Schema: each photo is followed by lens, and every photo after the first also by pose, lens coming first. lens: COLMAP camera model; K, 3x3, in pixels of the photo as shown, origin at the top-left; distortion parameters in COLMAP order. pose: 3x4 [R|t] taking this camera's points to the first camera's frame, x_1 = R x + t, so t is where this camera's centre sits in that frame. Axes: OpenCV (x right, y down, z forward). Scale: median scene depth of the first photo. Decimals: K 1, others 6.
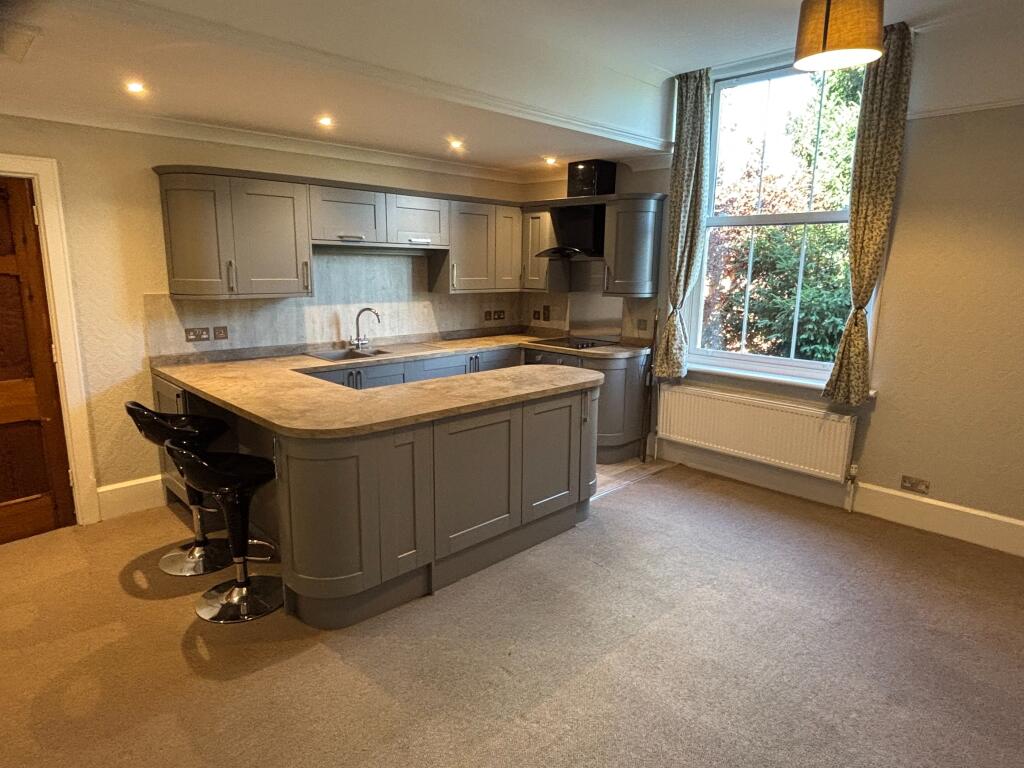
lens RADIAL K [[598.2, 0, 510.6], [0, 598.2, 384.6], [0, 0, 1]] dist [0.001539, -0.004698]
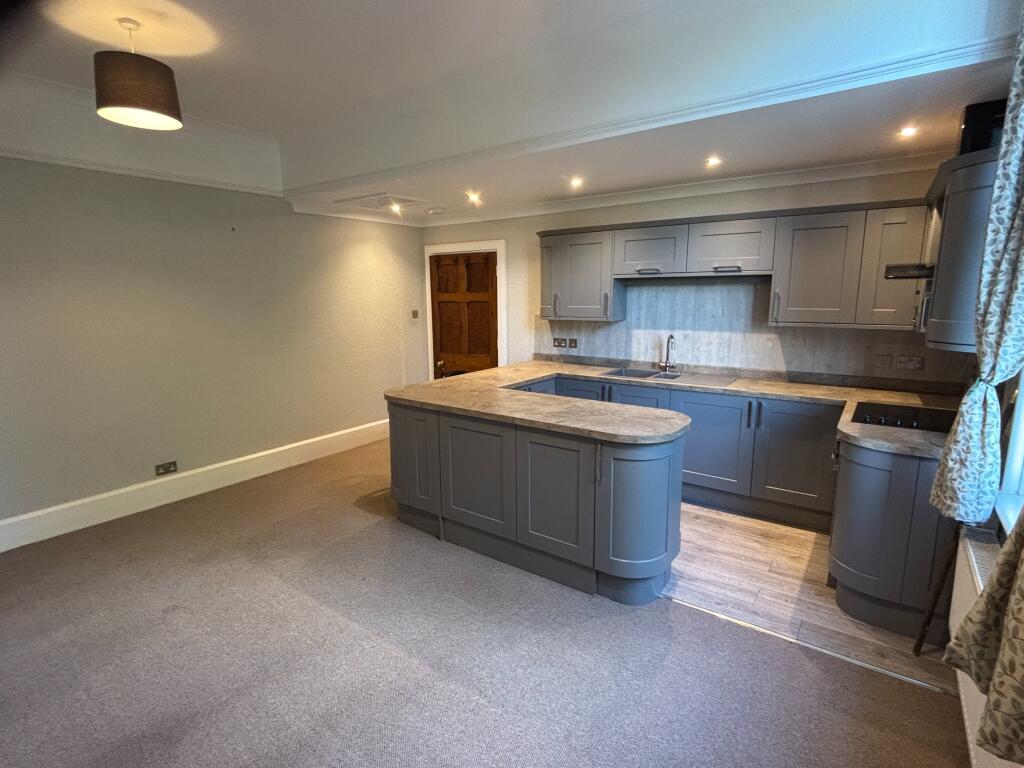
lens RADIAL K [[515.1, 0, 510.2], [0, 515.1, 382.6], [0, 0, 1]] dist [-0.003598, -0.001253]
pose [[0.166295, 0.159275, -0.973128, 0.637943], [-0.178429, 0.975438, 0.129162, -0.115431], [0.969798, 0.152156, 0.190630, 0.575817]]
